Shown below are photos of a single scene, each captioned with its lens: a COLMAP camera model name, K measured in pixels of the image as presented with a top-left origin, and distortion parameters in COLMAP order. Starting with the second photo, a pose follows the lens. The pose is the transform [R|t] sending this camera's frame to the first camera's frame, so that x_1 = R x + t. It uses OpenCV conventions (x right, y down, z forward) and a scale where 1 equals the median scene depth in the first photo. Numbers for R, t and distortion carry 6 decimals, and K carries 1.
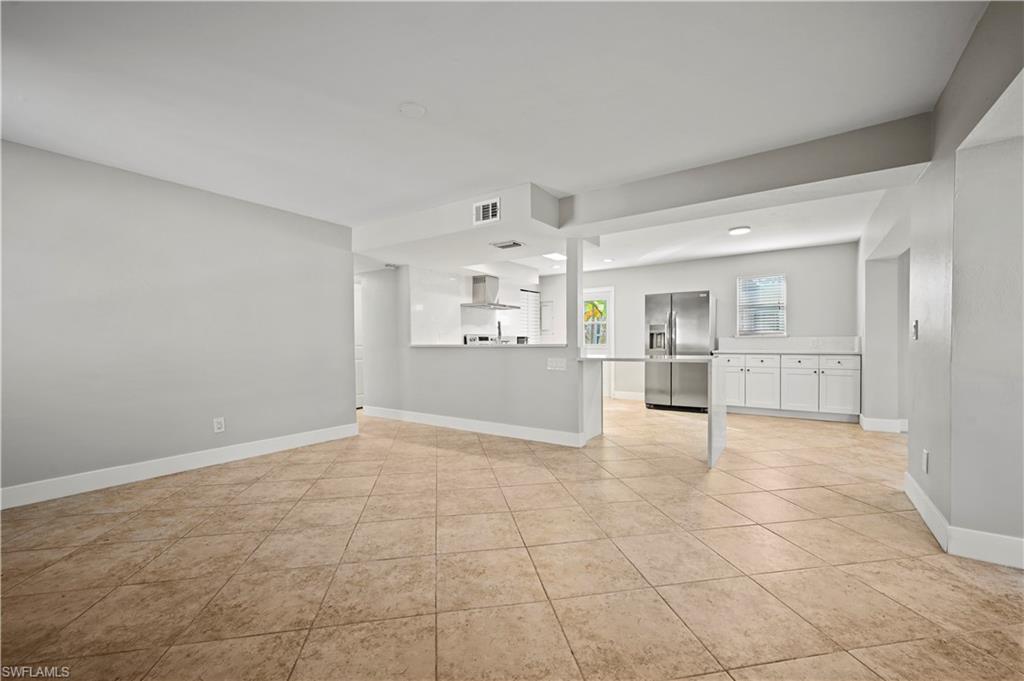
lens RADIAL K [[416.6, 0, 514.8], [0, 416.6, 348.2], [0, 0, 1]] dist [0.001436, 0.000191]
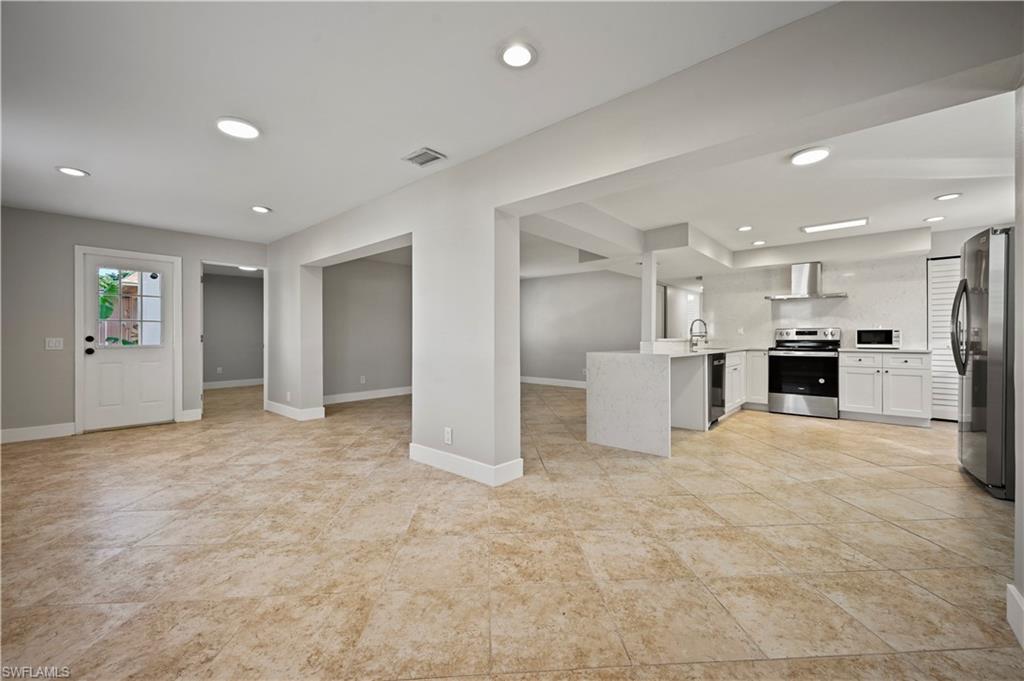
lens RADIAL K [[400.5, 0, 520.7], [0, 400.5, 336.8], [0, 0, 1]] dist [0.000680, 0.000157]
pose [[-0.093673, 0.009130, -0.995561, 1.021694], [-0.015439, 0.999824, 0.010621, -0.017279], [0.995483, 0.016365, -0.093515, 0.569869]]
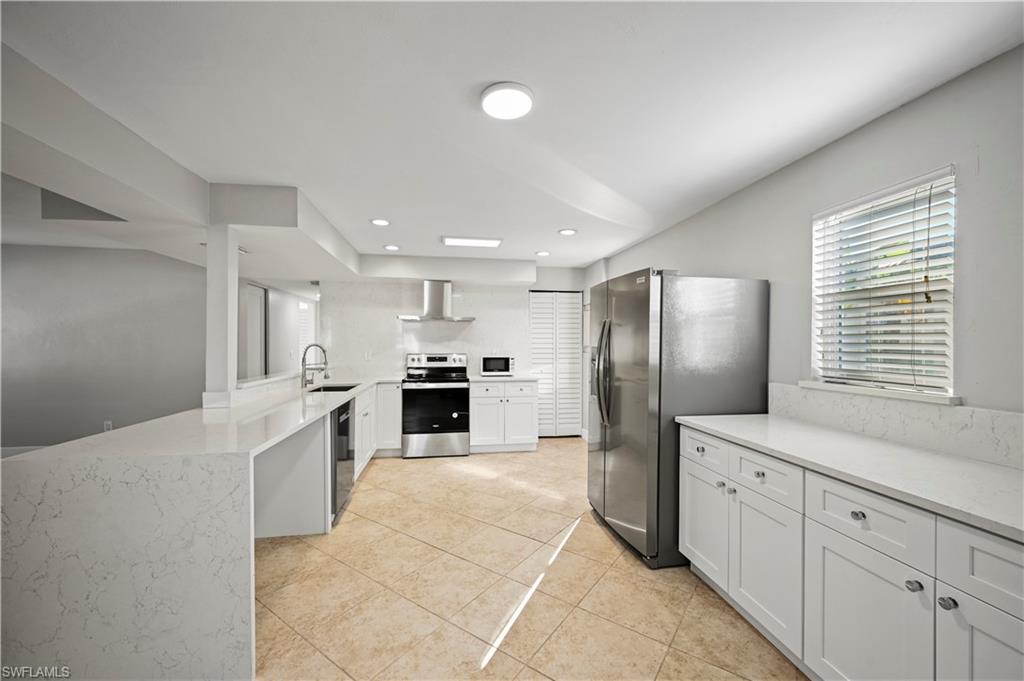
lens RADIAL K [[405.3, 0, 508.8], [0, 405.3, 347.4], [0, 0, 1]] dist [-0.000248, 0.000076]
pose [[0.699563, 0.020058, -0.714290, 0.698777], [-0.022820, 0.999723, 0.005724, -0.064341], [0.714207, 0.012296, 0.699827, 0.673833]]
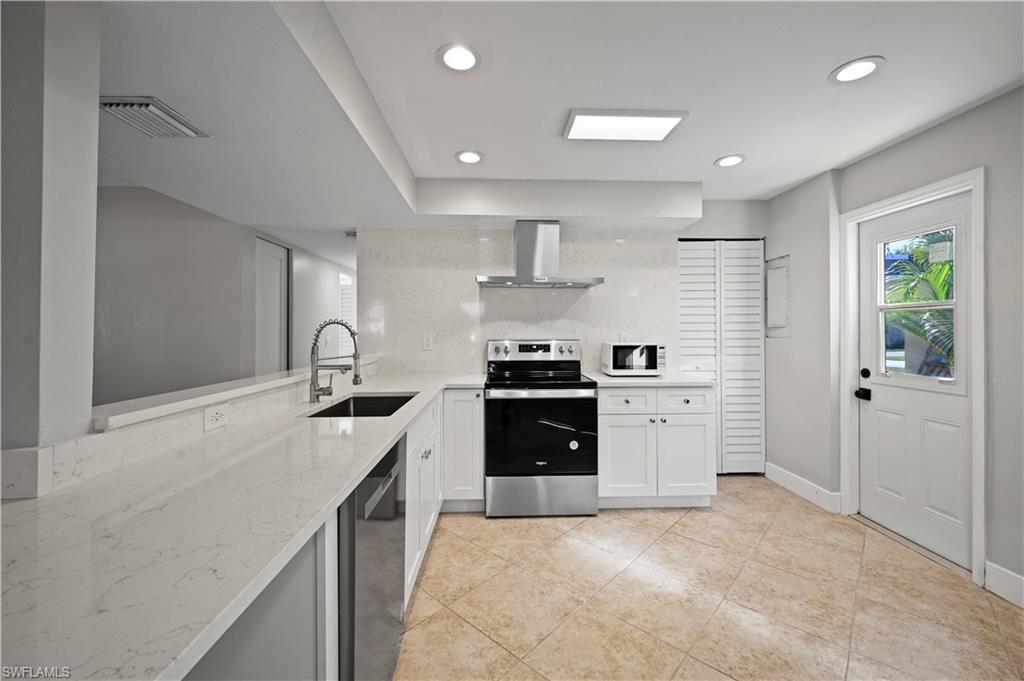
lens RADIAL K [[416.1, 0, 511.6], [0, 416.1, 326.8], [0, 0, 1]] dist [0.002011, 0.000141]
pose [[0.605955, 0.002206, -0.795496, 0.371085], [-0.019514, 0.999736, -0.012093, -0.050991], [0.795260, 0.022851, 0.605838, 0.820330]]
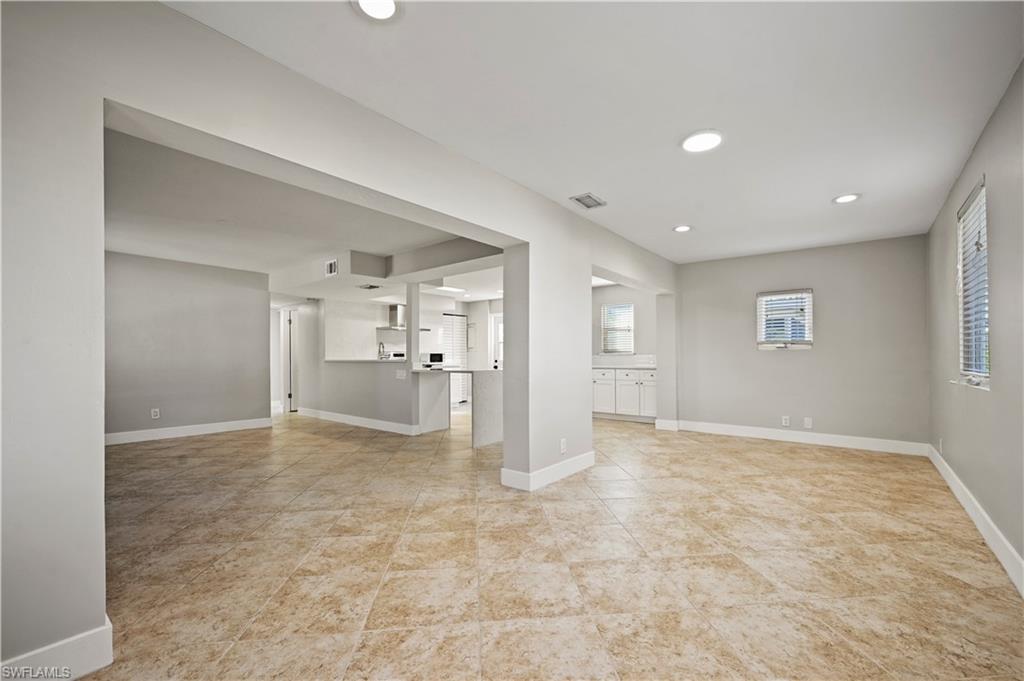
lens RADIAL K [[416.6, 0, 514.8], [0, 416.6, 348.2], [0, 0, 1]] dist [0.001436, 0.000191]
pose [[0.996911, 0.001603, -0.078520, 0.442126], [-0.004667, 0.999234, -0.038847, 0.003582], [0.078398, 0.039094, 0.996155, -0.248780]]
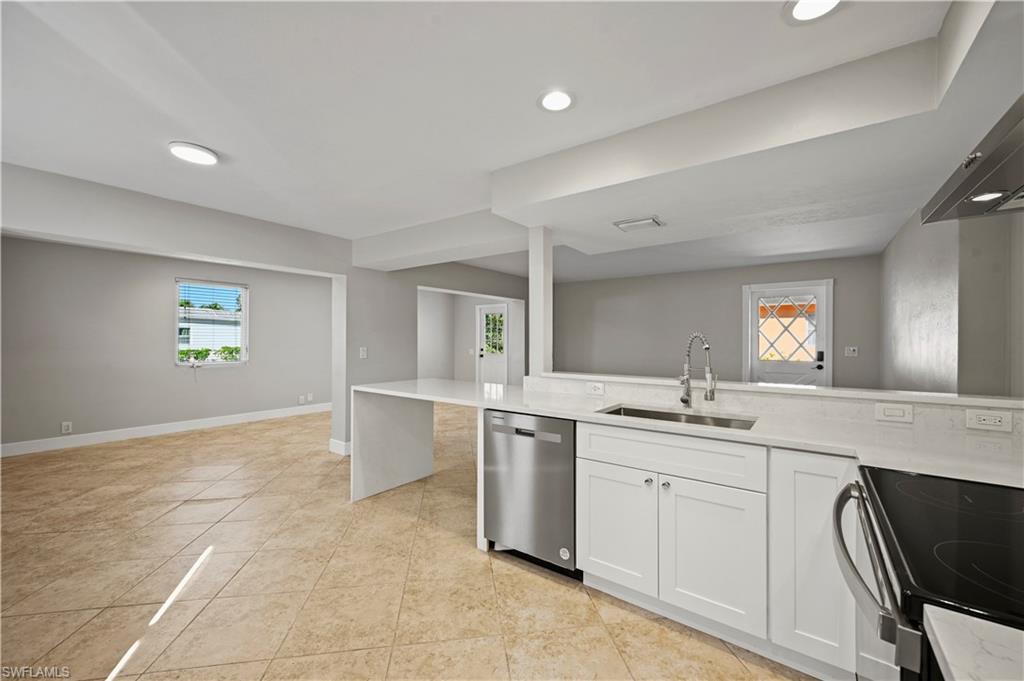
lens RADIAL K [[400.5, 0, 520.7], [0, 400.5, 336.8], [0, 0, 1]] dist [0.000680, 0.000157]
pose [[-0.999961, 0.008612, -0.001978, 0.132467], [0.008591, 0.999908, 0.010490, -0.061874], [0.002069, 0.010472, -0.999943, 1.314119]]
